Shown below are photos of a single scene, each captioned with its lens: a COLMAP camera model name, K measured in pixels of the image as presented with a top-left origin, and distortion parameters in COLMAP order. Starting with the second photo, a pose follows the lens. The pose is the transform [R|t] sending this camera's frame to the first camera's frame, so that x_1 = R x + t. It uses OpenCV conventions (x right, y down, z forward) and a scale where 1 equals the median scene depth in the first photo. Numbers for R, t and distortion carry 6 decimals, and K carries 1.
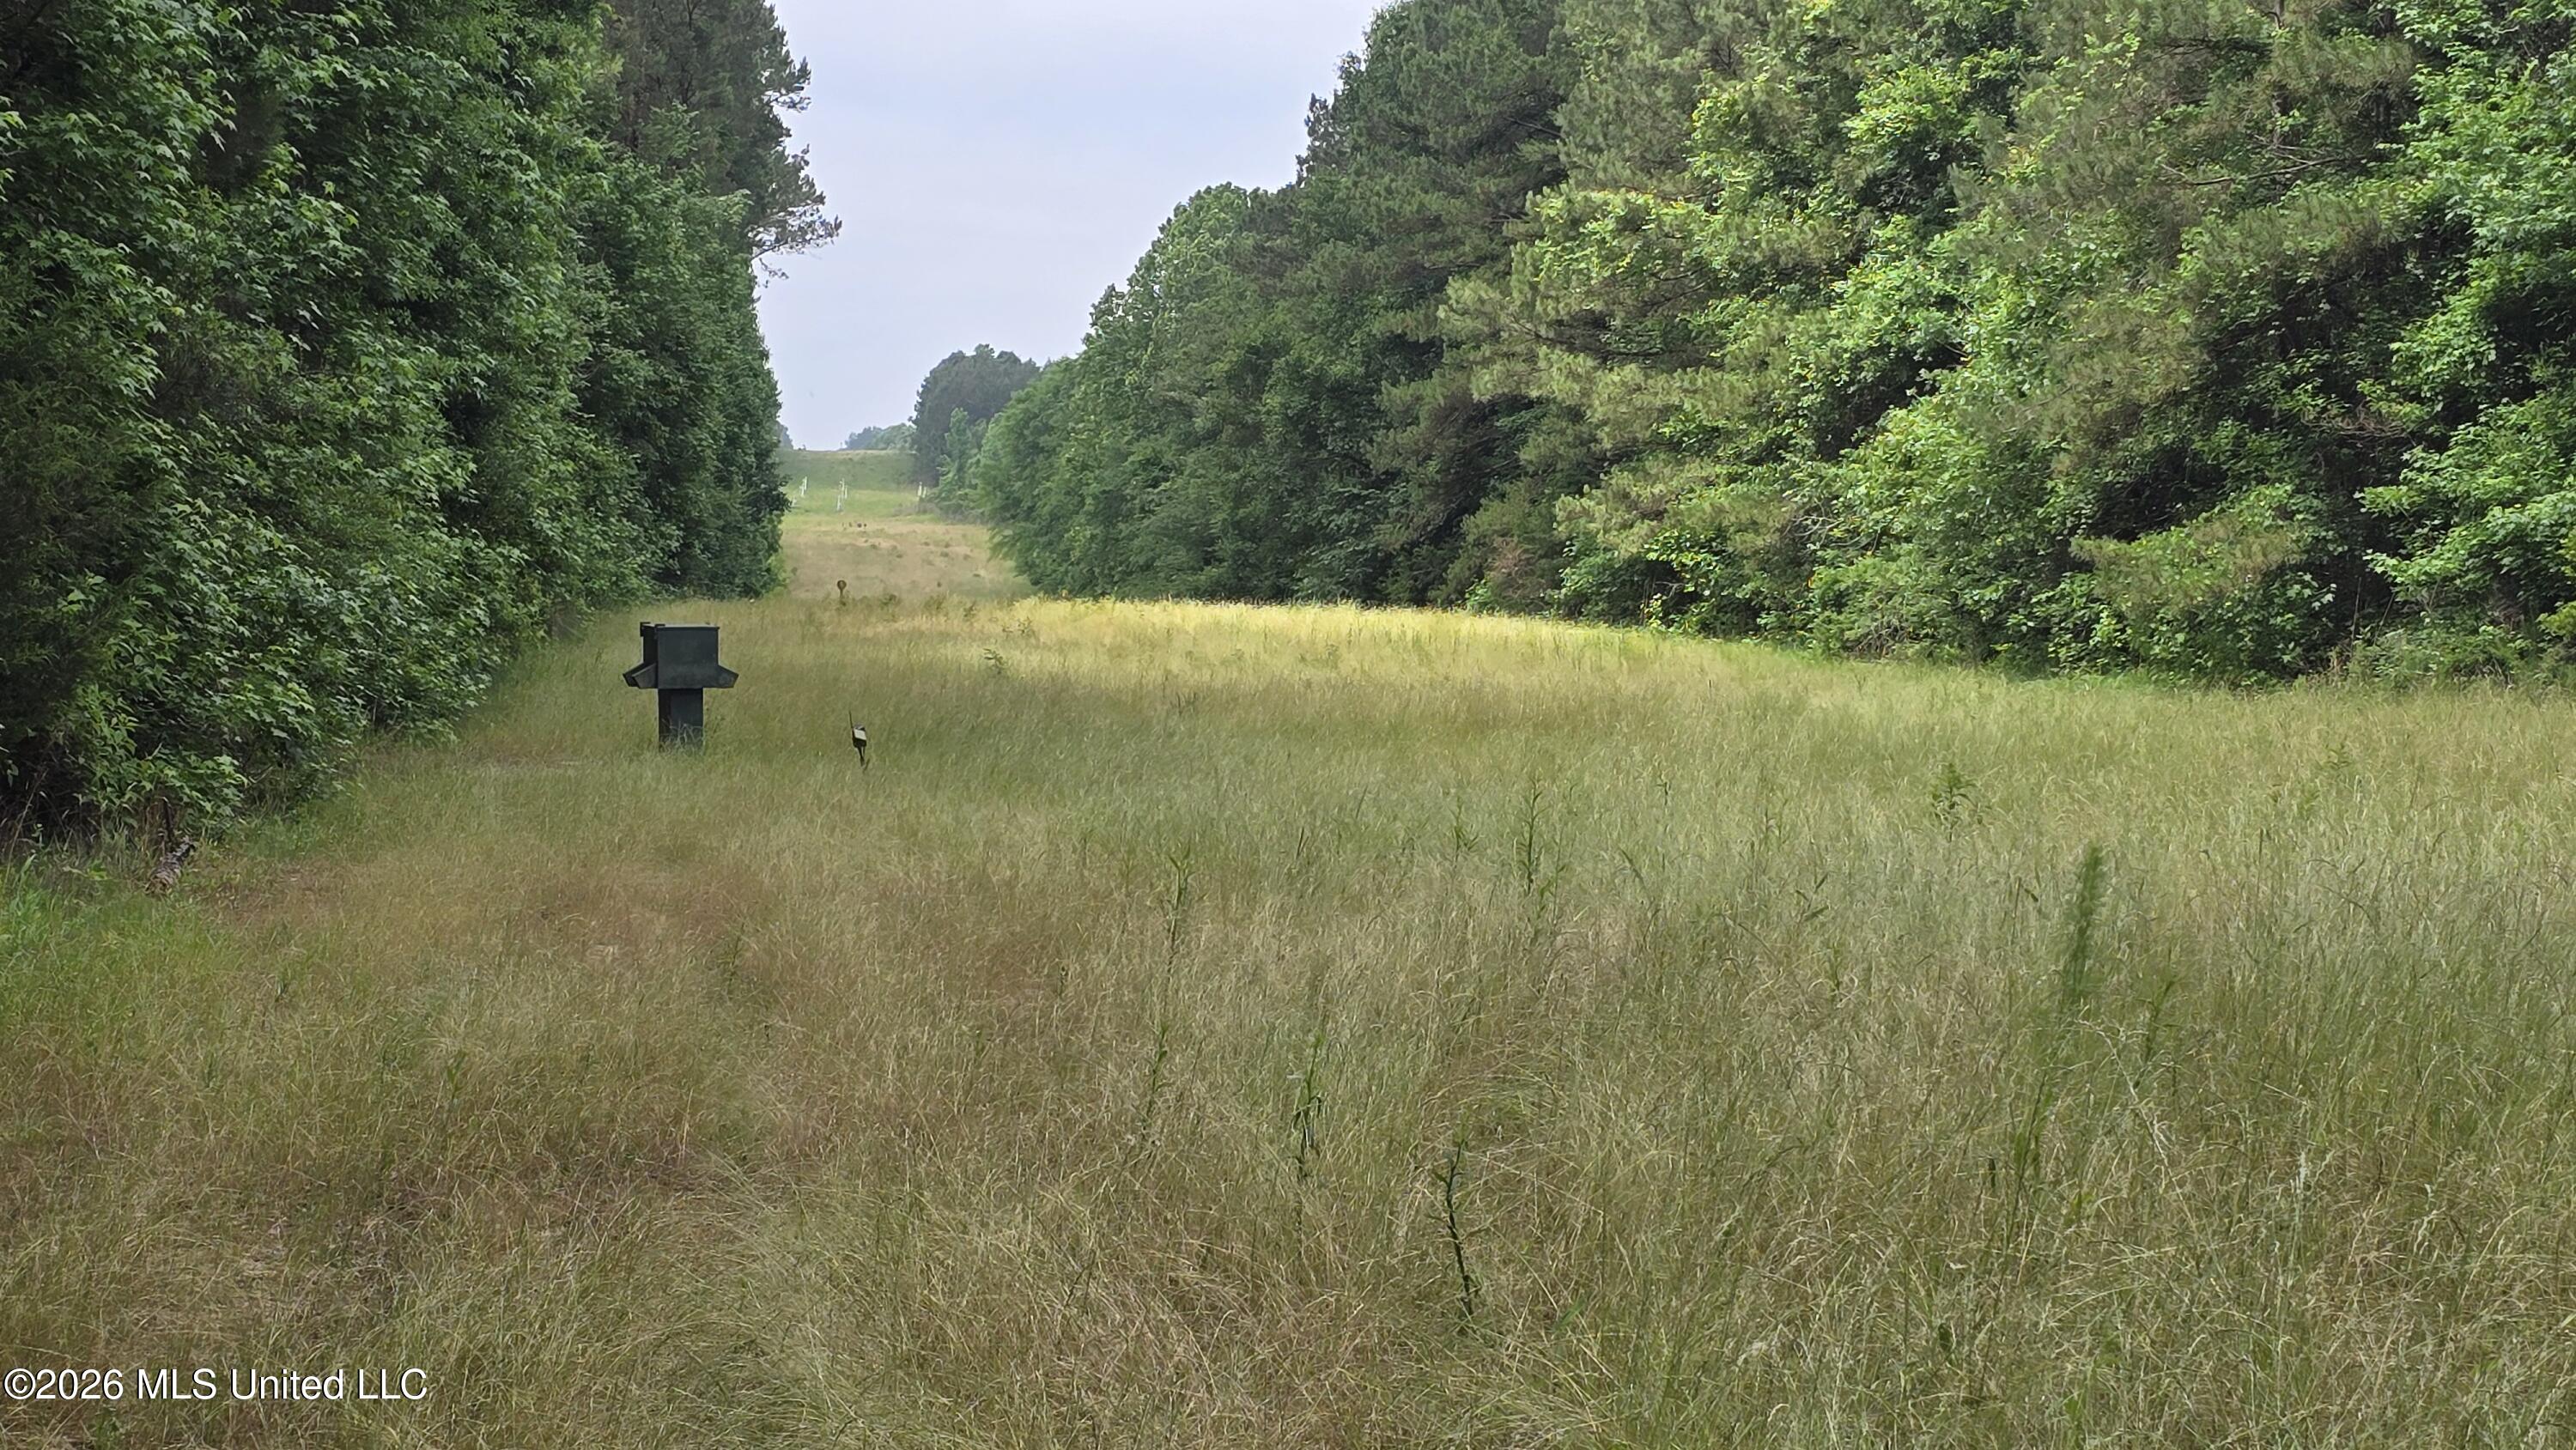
lens RADIAL K [[1742.8, 0, 1271.5], [0, 1742.8, 717.1], [0, 0, 1]] dist [0.075203, -0.071291]
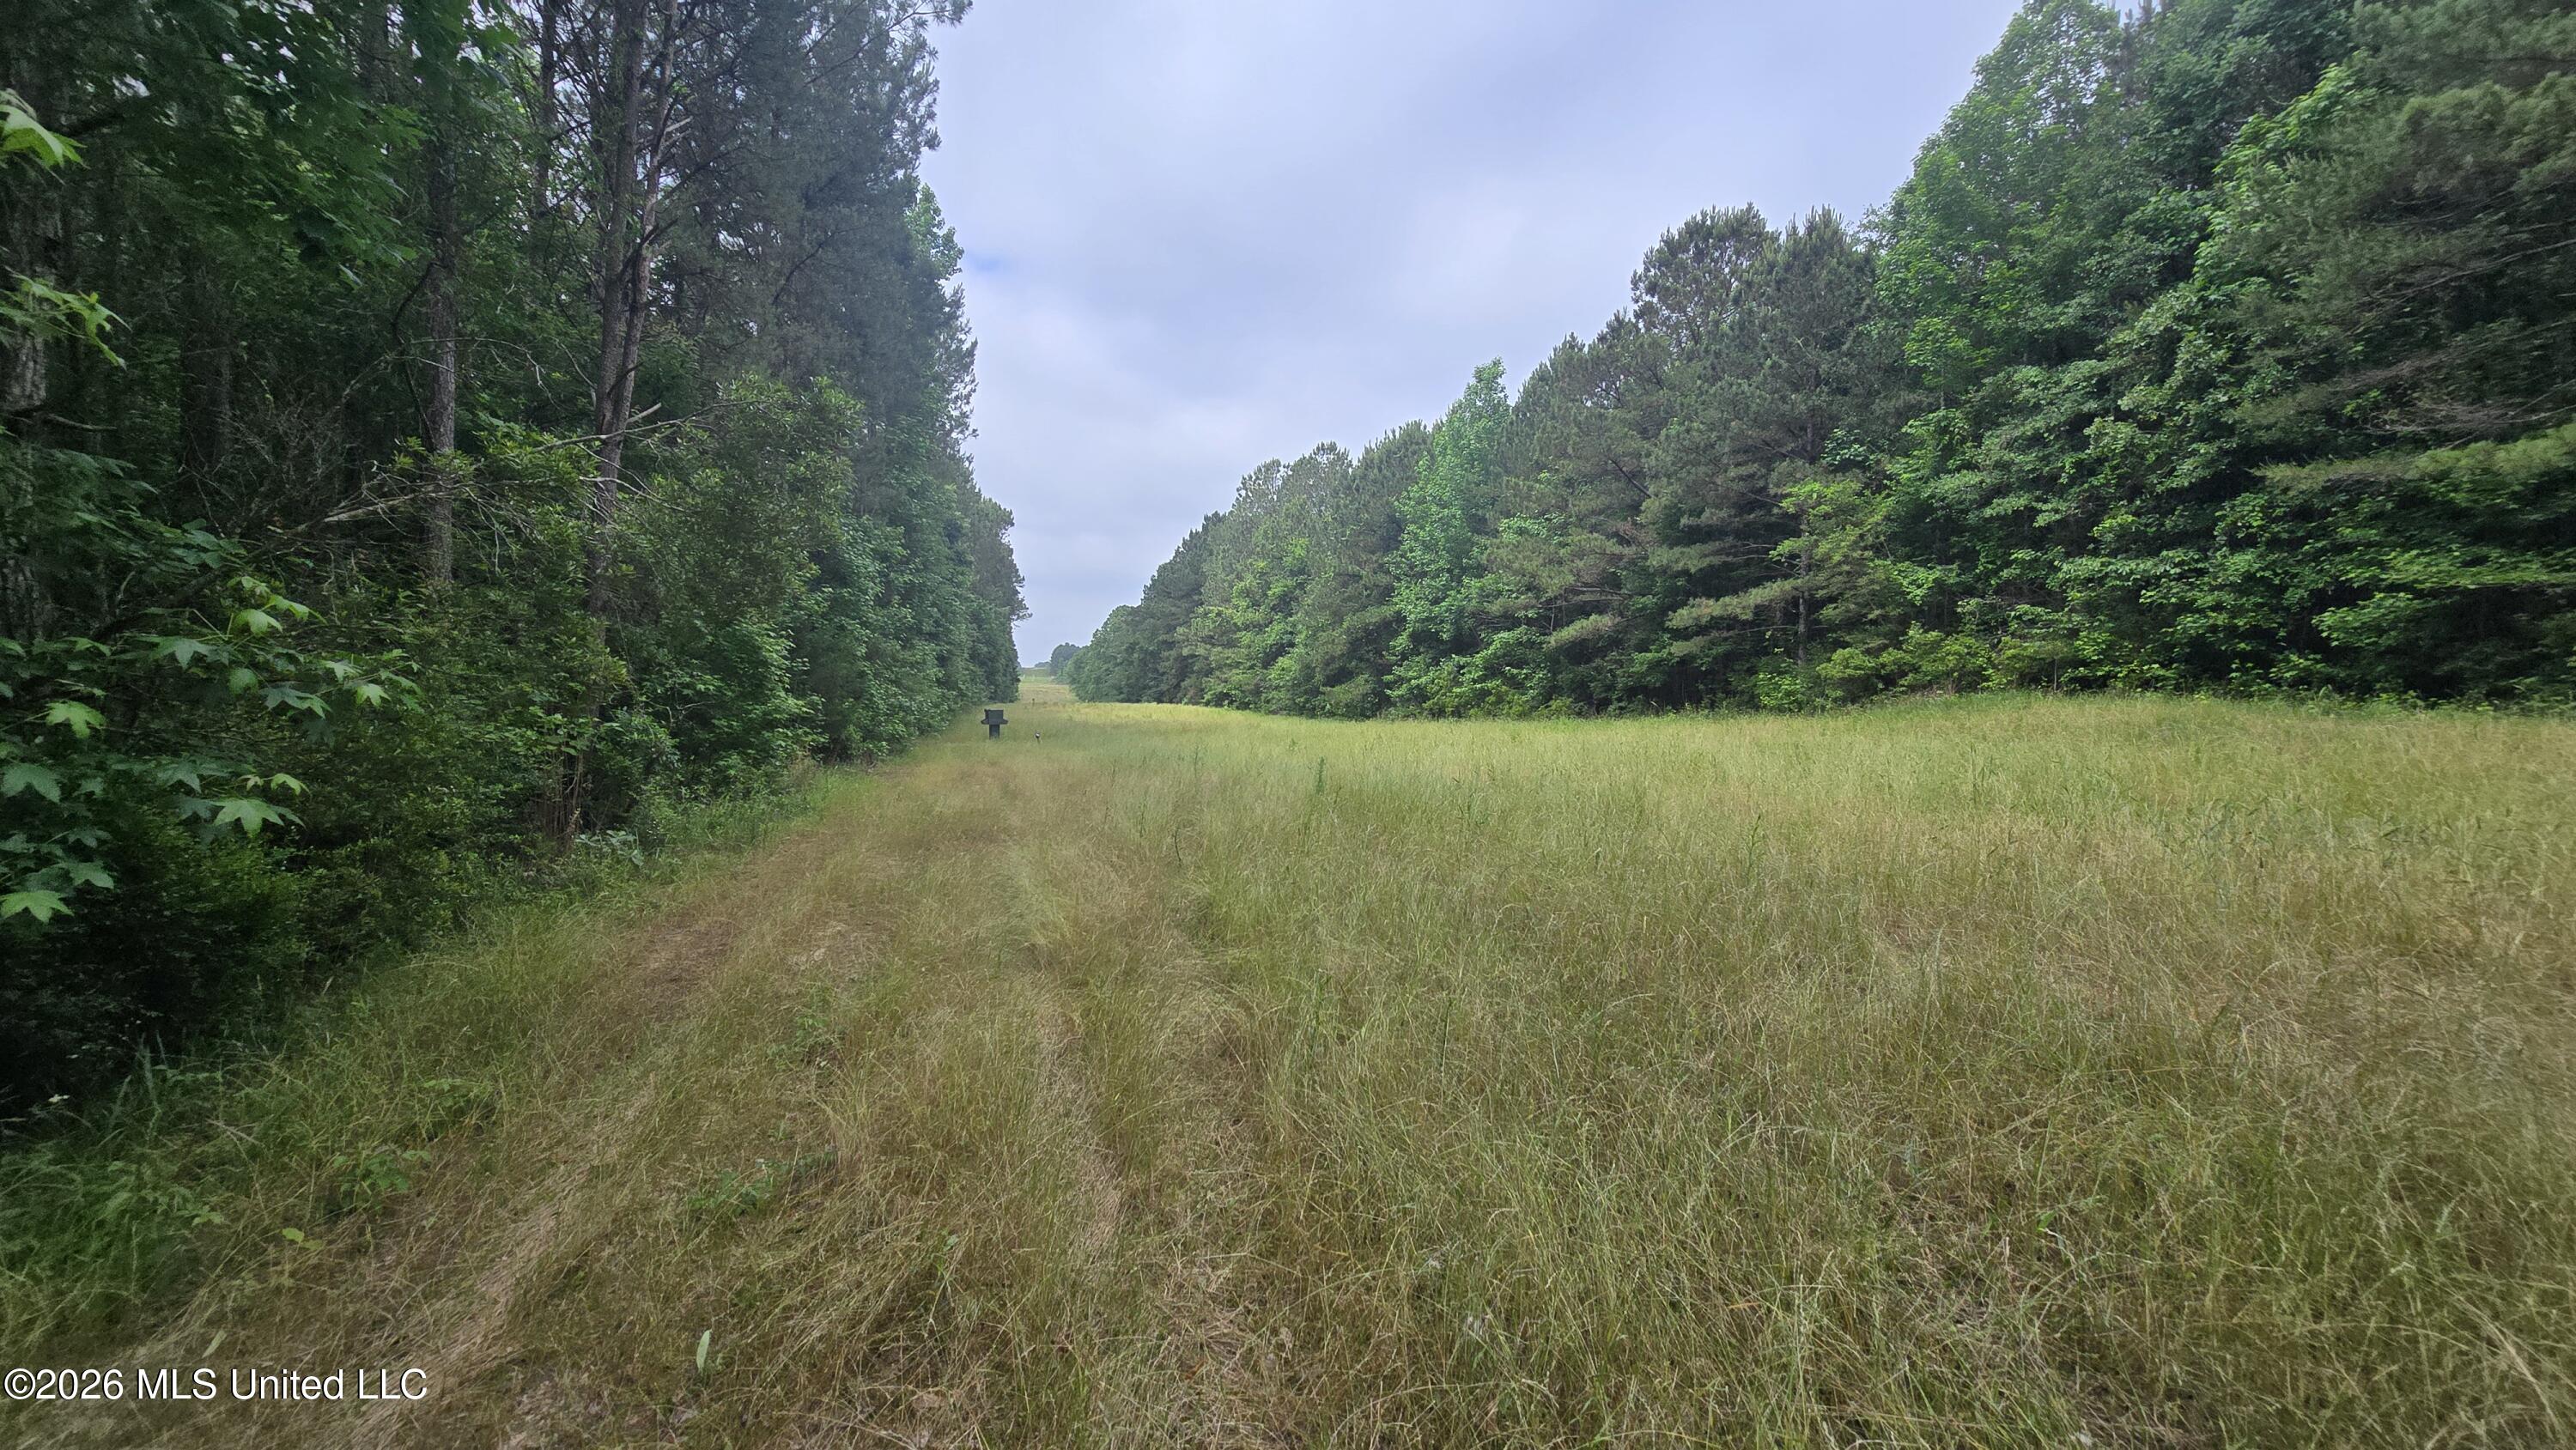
lens RADIAL K [[1012.3, 0, 1294.0], [0, 1012.3, 724.9], [0, 0, 1]] dist [-0.000374, 0.001476]
pose [[0.998393, -0.008669, 0.056009, 0.246718], [0.012021, 0.998138, -0.059805, 0.139252], [-0.055386, 0.060382, 0.996638, -1.464101]]
